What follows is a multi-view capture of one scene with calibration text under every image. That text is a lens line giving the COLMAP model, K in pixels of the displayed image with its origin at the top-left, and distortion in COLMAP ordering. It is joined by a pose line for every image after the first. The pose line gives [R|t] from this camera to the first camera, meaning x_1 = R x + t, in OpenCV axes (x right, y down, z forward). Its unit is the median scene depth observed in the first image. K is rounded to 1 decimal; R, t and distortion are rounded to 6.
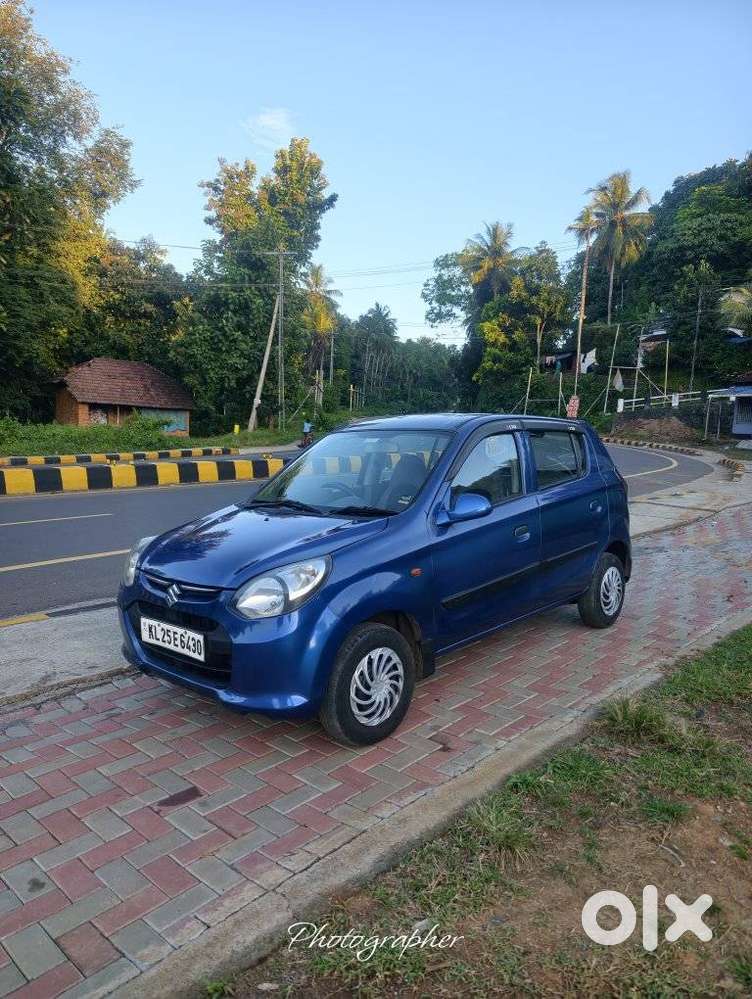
lens RADIAL K [[701.1, 0, 386.4], [0, 701.1, 505.7], [0, 0, 1]] dist [-0.002697, -0.011488]
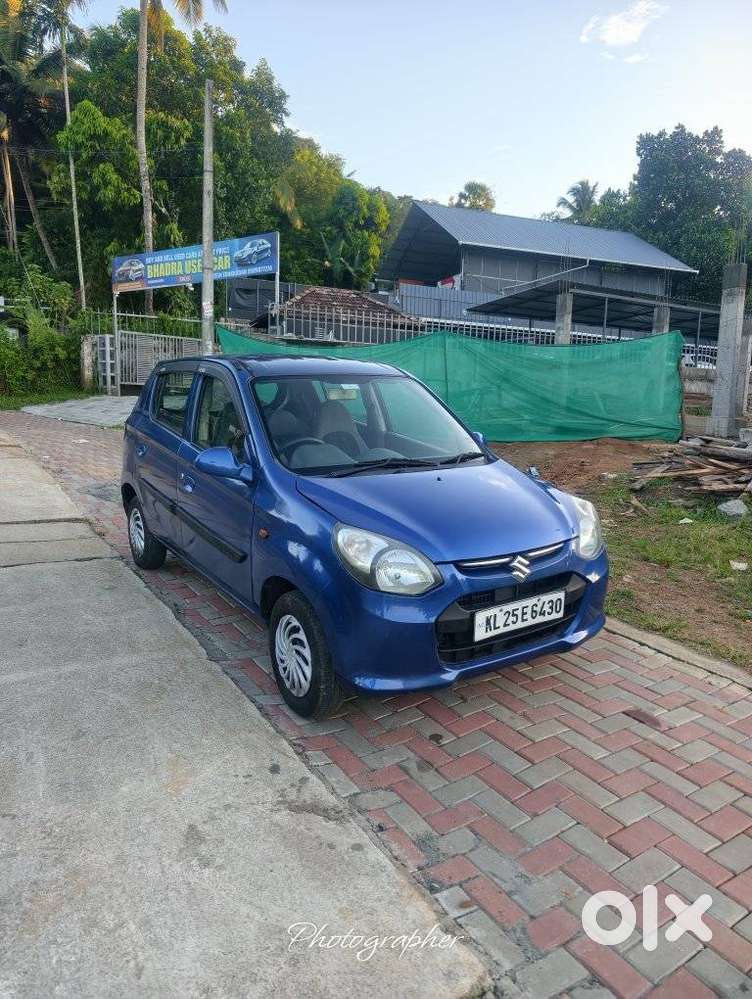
lens RADIAL K [[701.1, 0, 385.7], [0, 701.1, 503.9], [0, 0, 1]] dist [-0.002697, -0.011488]
pose [[0.241764, -0.179673, 0.953555, -0.828447], [0.078651, 0.983102, 0.165300, -0.080512], [-0.967142, 0.035034, 0.251810, 0.654889]]
